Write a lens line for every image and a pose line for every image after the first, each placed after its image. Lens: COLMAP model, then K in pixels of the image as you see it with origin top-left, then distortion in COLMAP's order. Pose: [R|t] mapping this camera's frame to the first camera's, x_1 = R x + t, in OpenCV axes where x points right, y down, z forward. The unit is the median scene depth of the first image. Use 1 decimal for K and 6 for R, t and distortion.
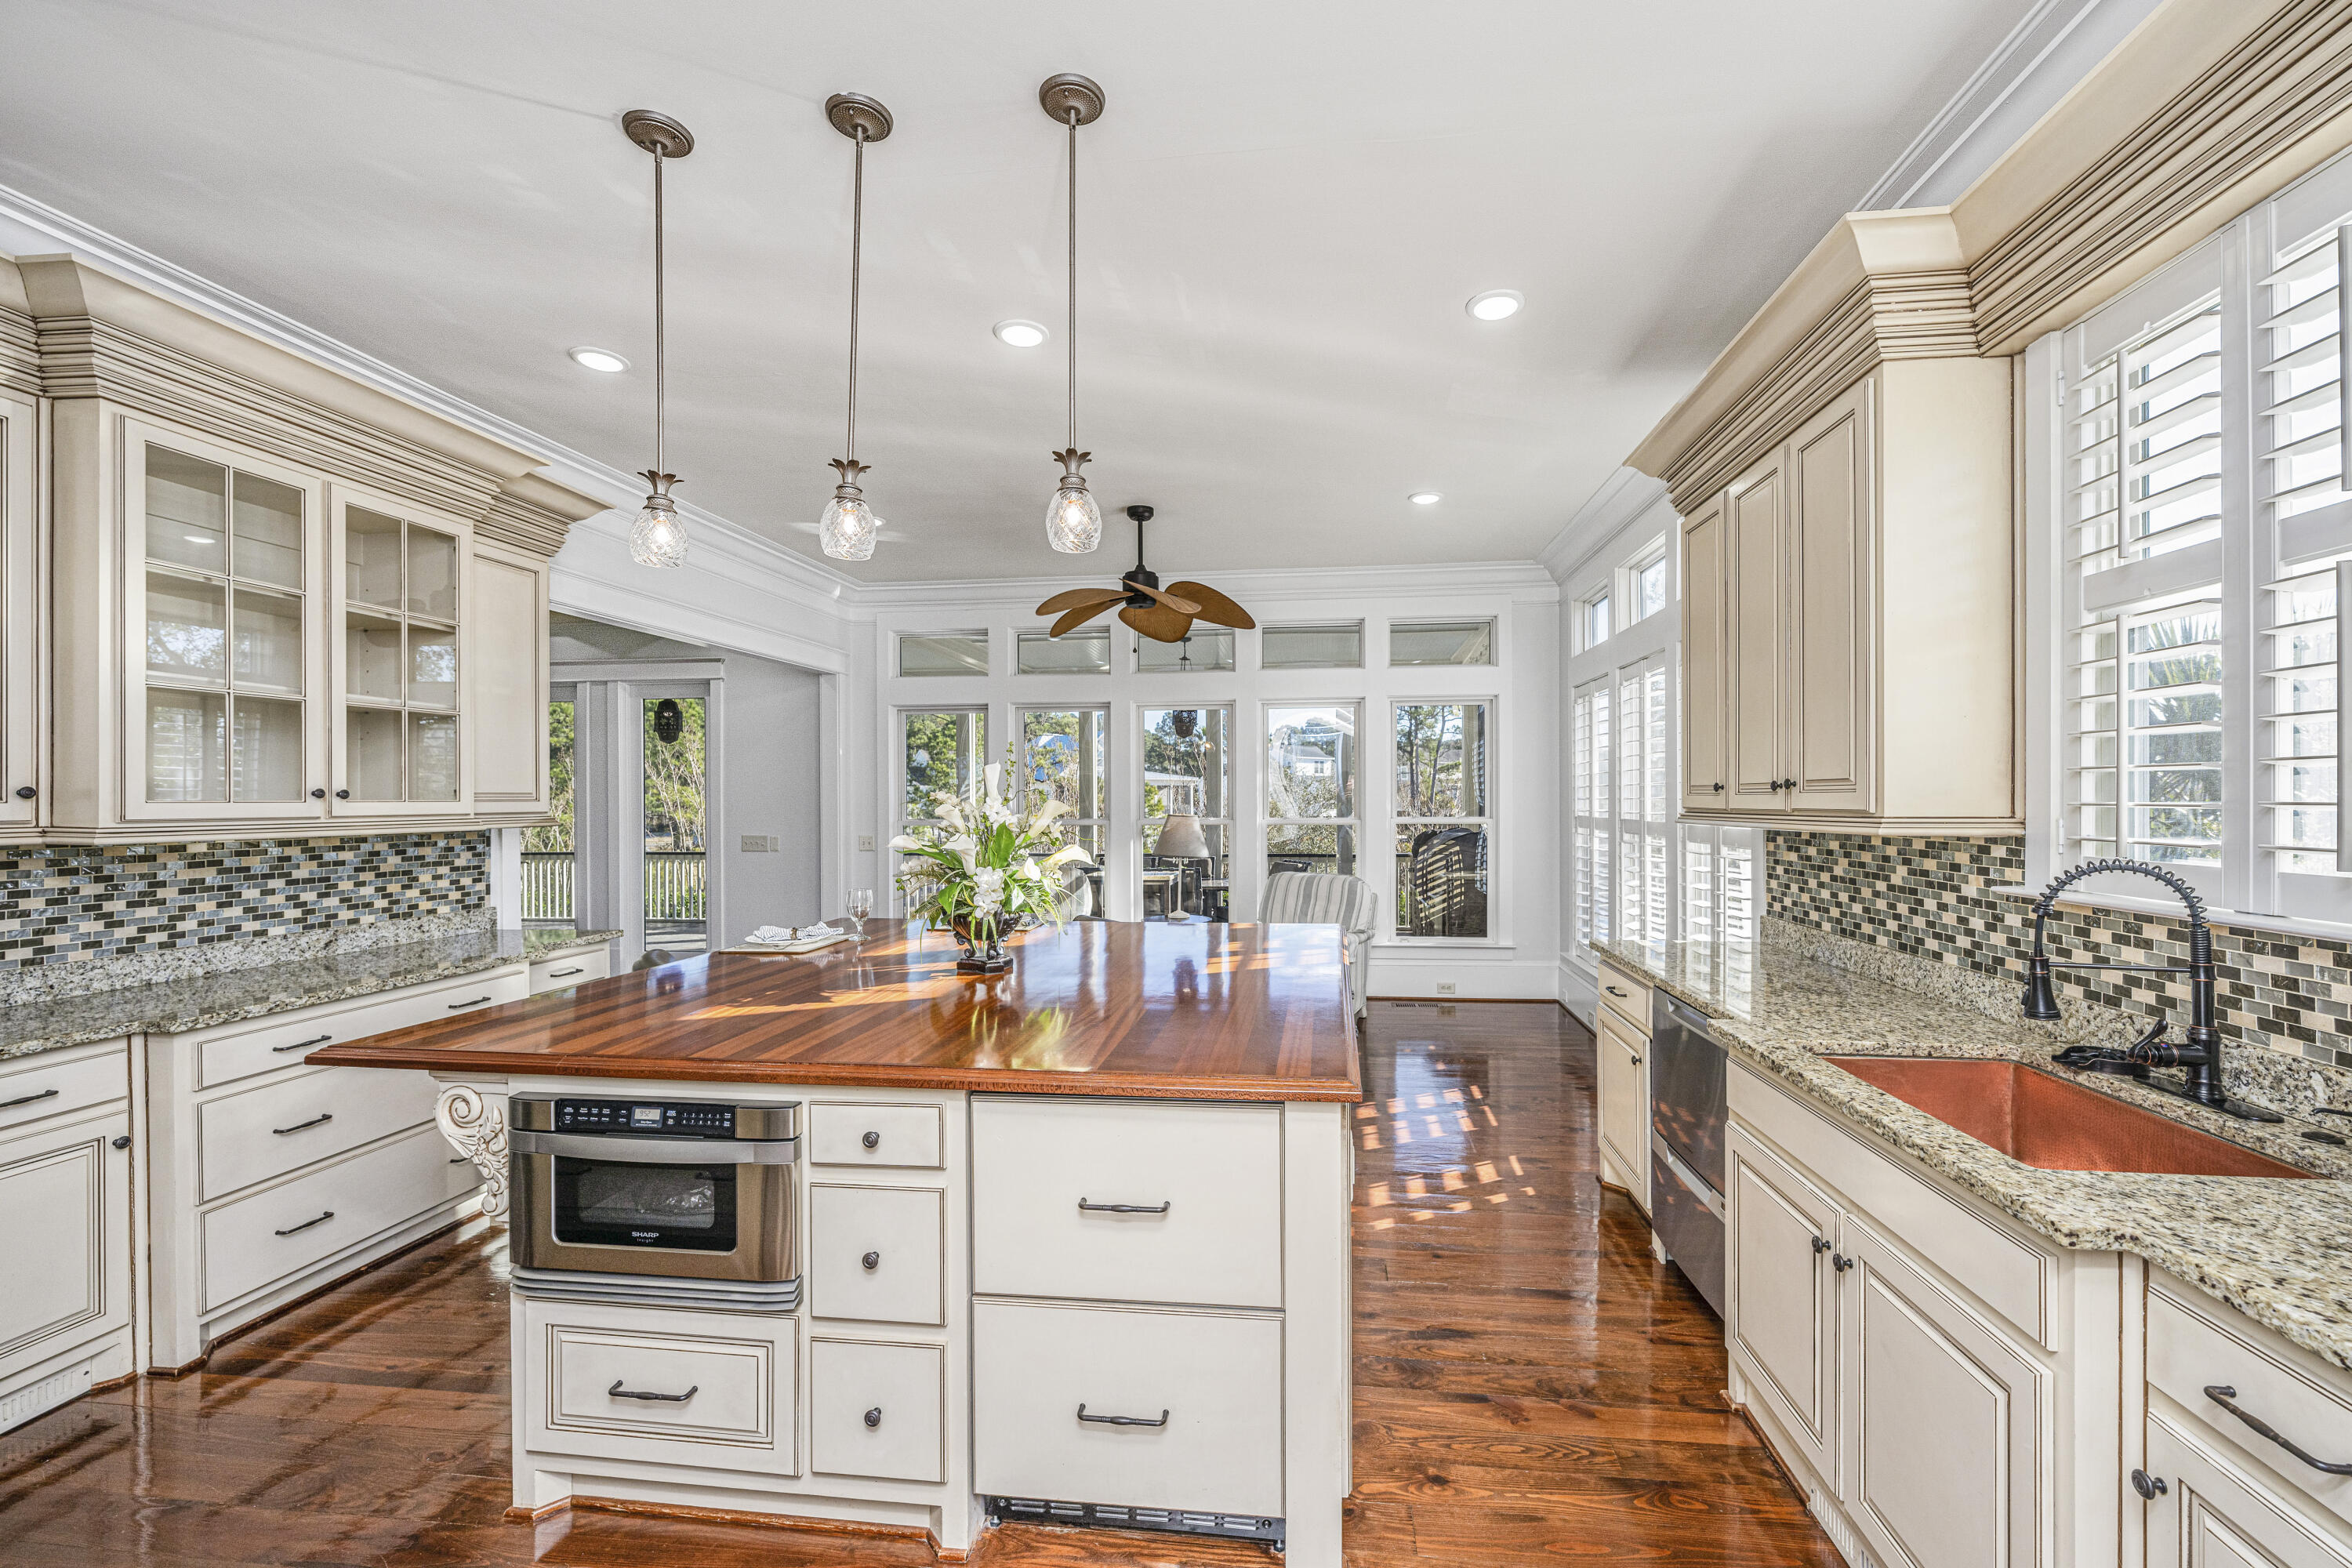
lens RADIAL K [[955.1, 0, 1176.0], [0, 955.1, 784.0], [0, 0, 1]] dist [-0.000200, -0.000320]
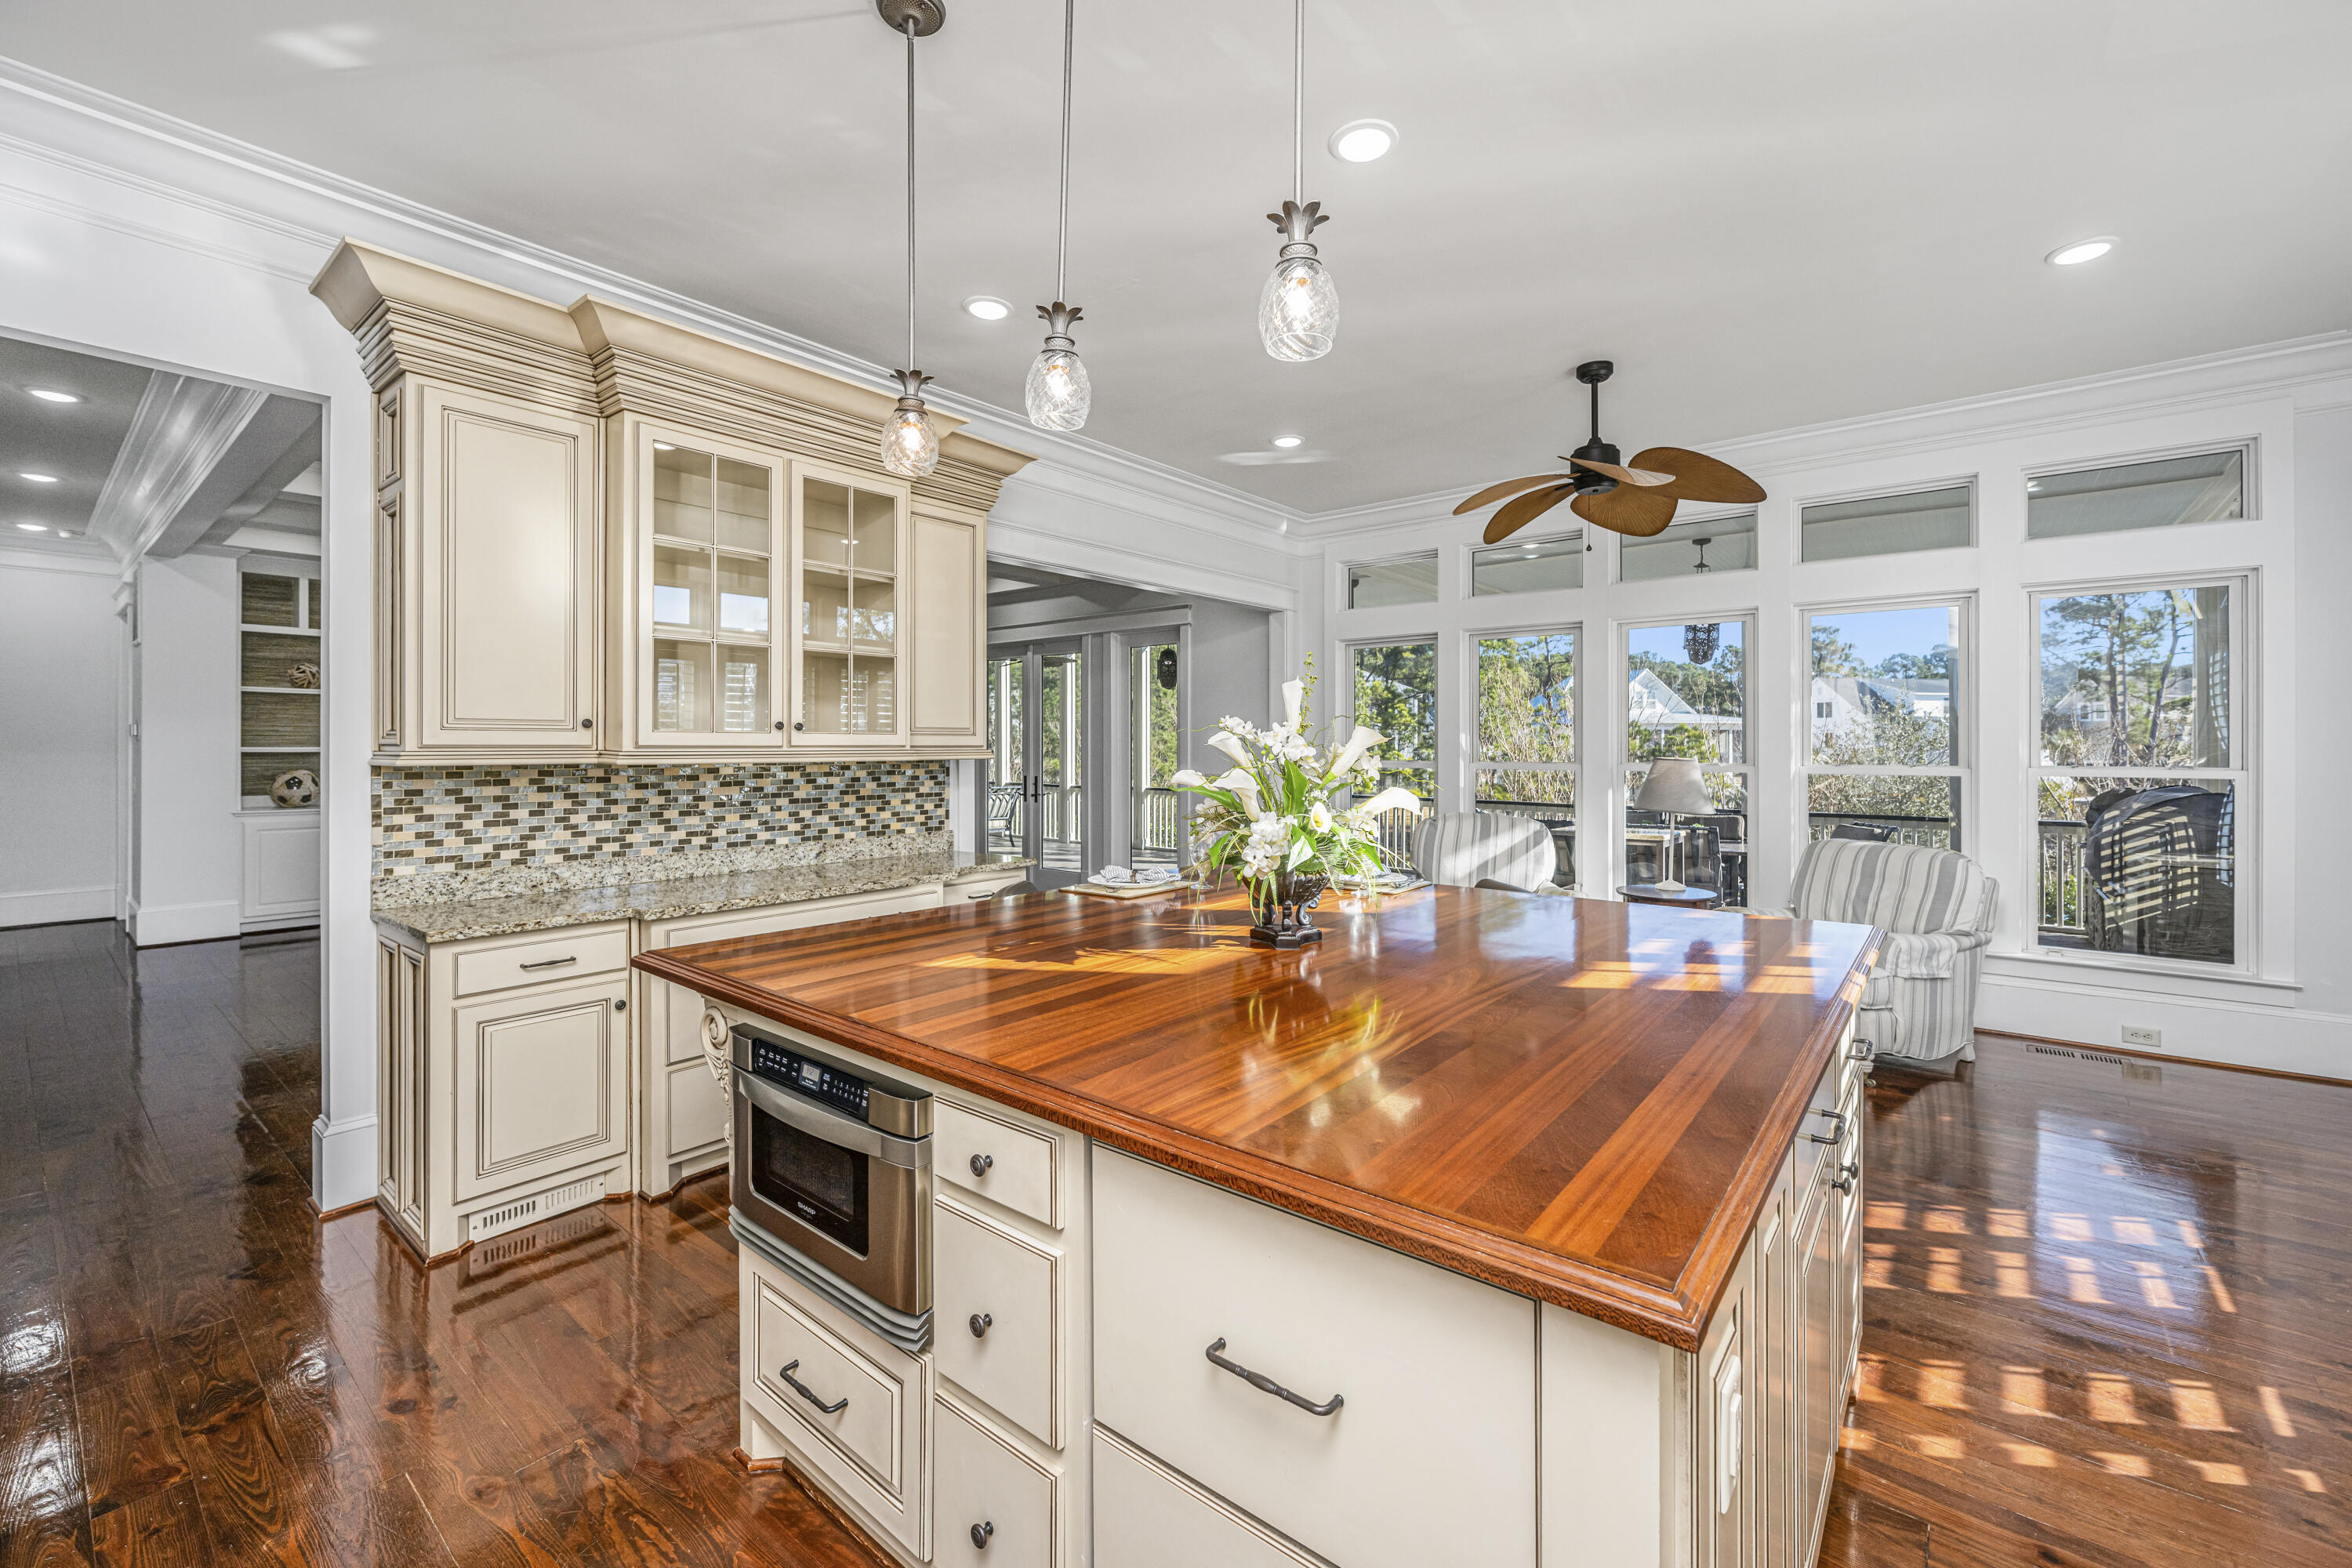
lens RADIAL K [[938.3, 0, 1179.6], [0, 938.3, 738.0], [0, 0, 1]] dist [0.000290, -0.000295]
pose [[0.854927, 0.001575, -0.518746, 0.105219], [0.002701, 0.999968, 0.007487, 0.015558], [0.518741, -0.007802, 0.854896, 0.239739]]
